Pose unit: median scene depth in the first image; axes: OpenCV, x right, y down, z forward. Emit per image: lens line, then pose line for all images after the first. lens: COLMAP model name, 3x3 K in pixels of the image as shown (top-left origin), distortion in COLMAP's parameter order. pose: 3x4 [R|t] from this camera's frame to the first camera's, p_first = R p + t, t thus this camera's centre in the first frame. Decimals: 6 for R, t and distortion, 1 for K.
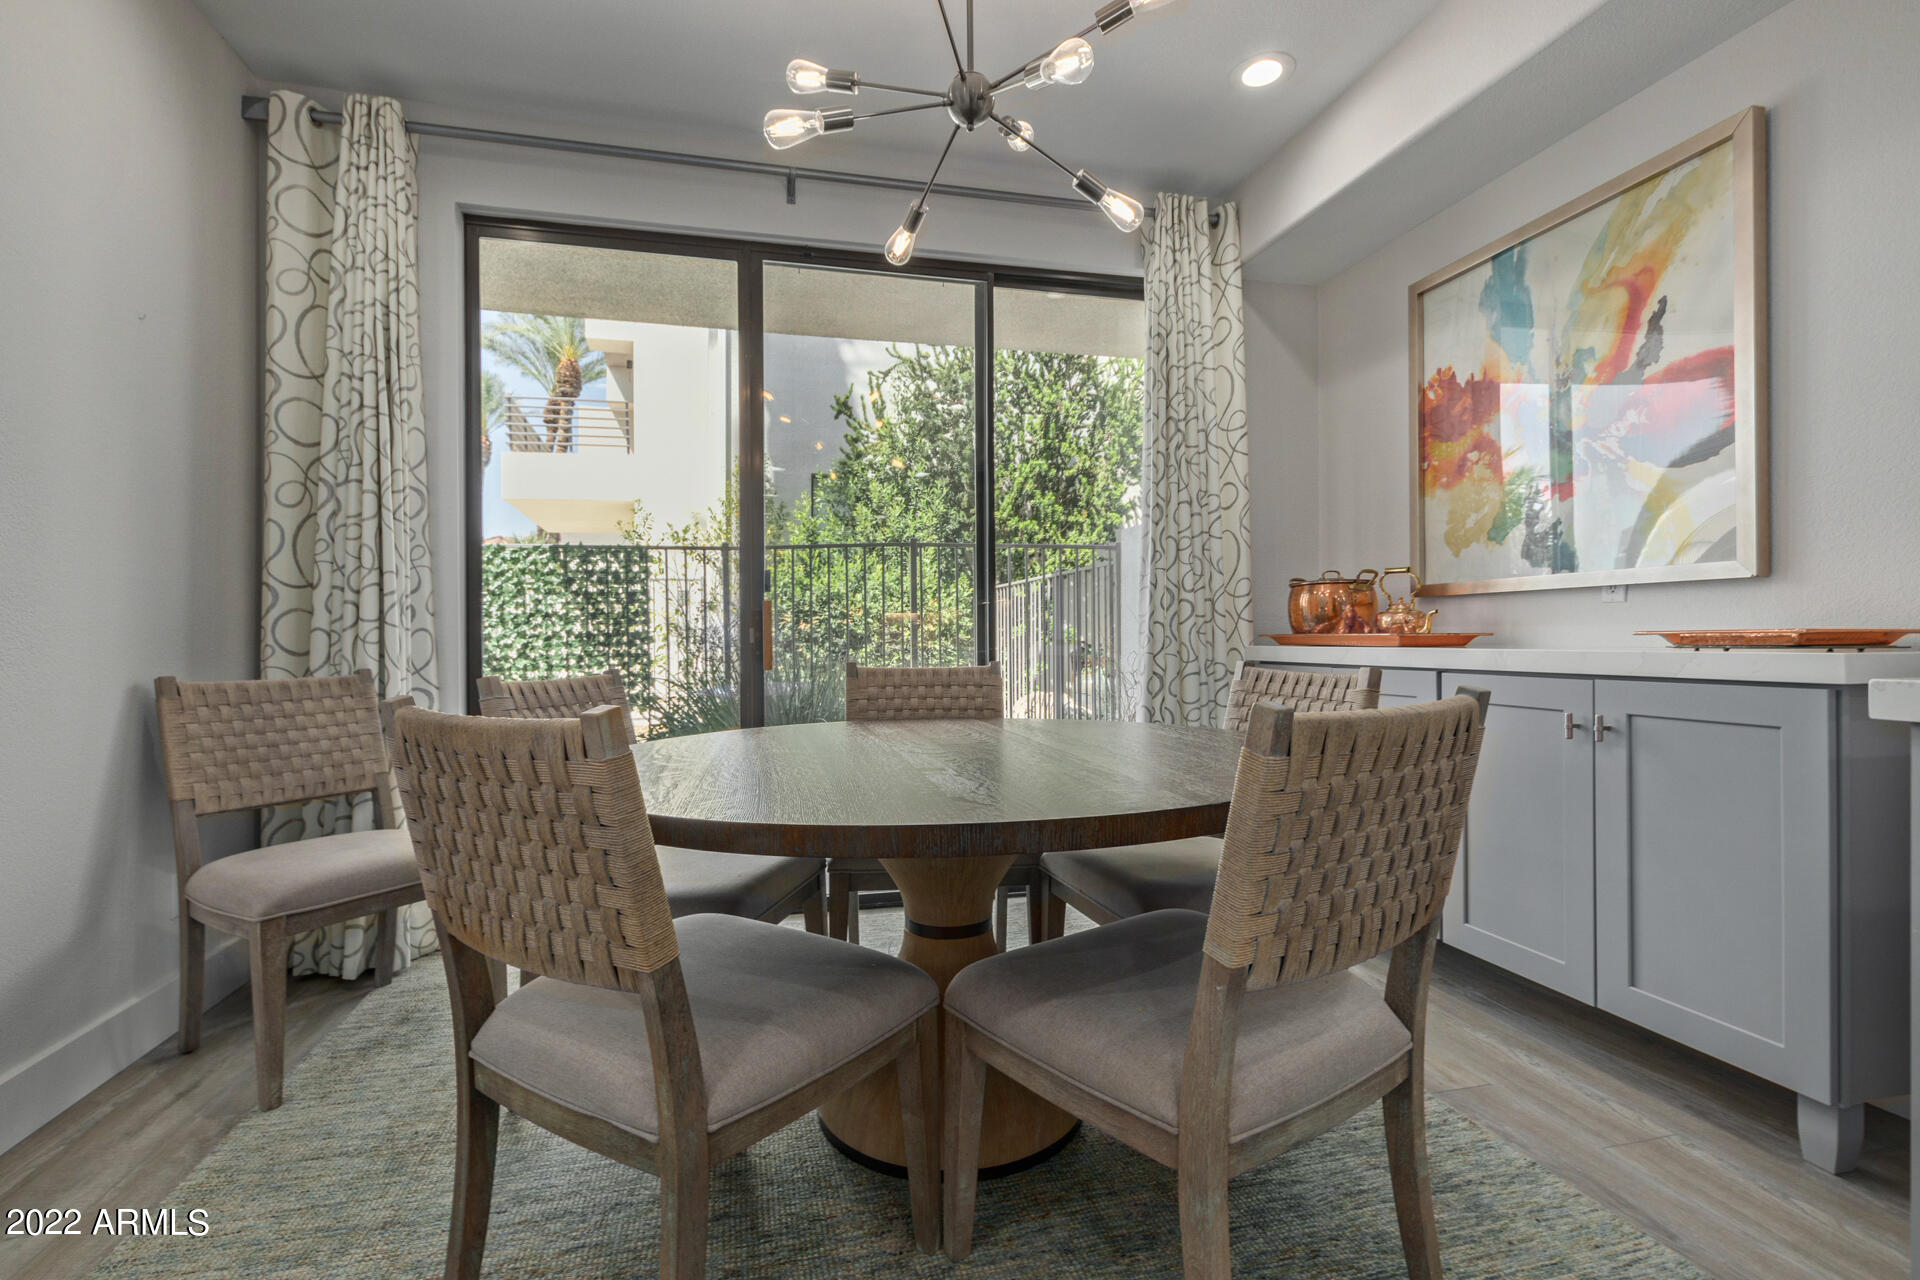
lens RADIAL K [[878.1, 0, 953.2], [0, 878.1, 629.0], [0, 0, 1]] dist [0.005247, -0.002670]
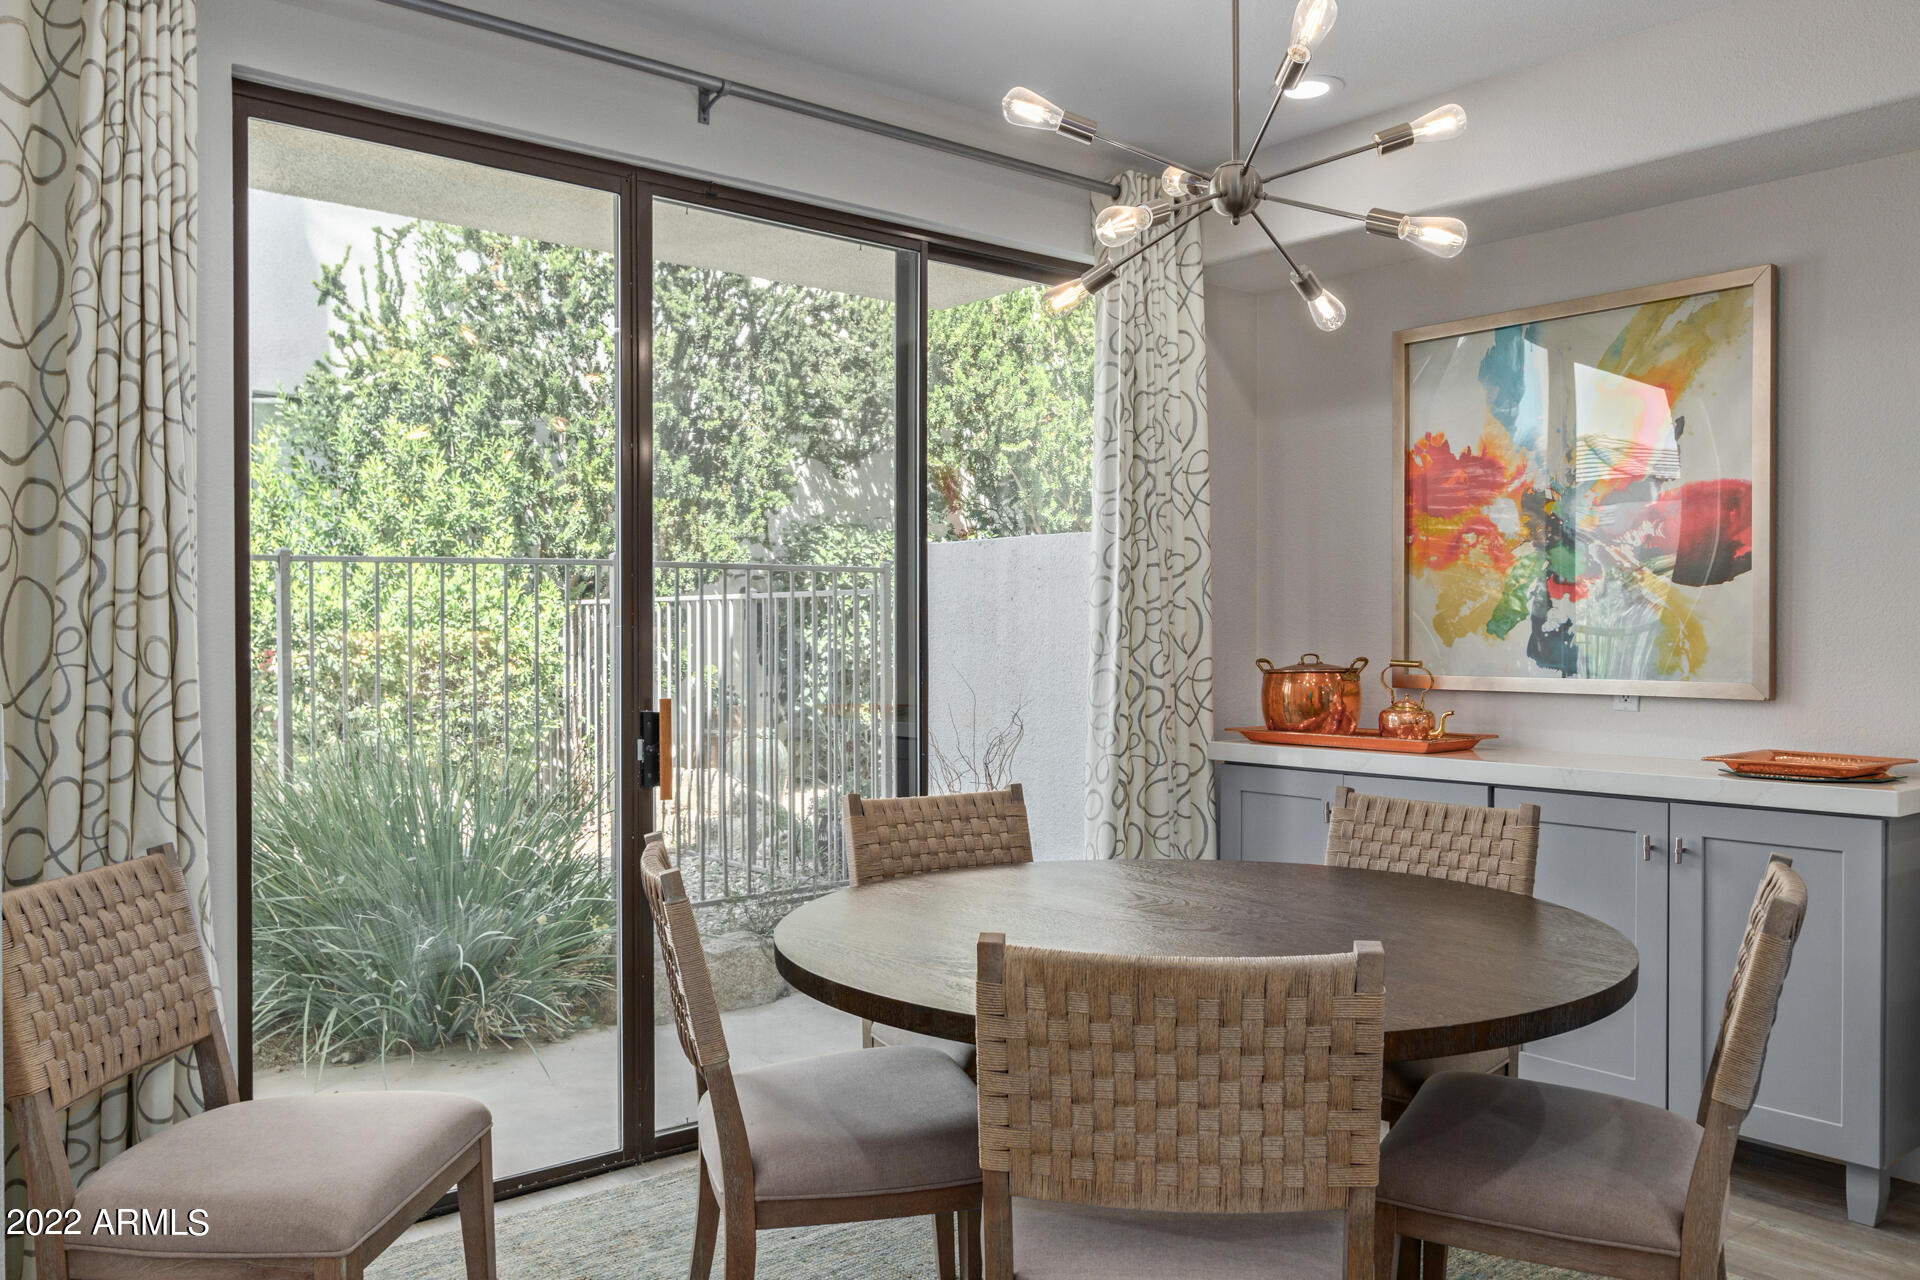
lens RADIAL K [[1432.0, 0, 970.1], [0, 1432.0, 642.4], [0, 0, 1]] dist [-0.000403, 0.003472]
pose [[0.903064, 0.007258, 0.429444, -0.511537], [-0.010499, 0.999931, 0.005177, -0.090842], [-0.429377, -0.009184, 0.903078, -0.117585]]
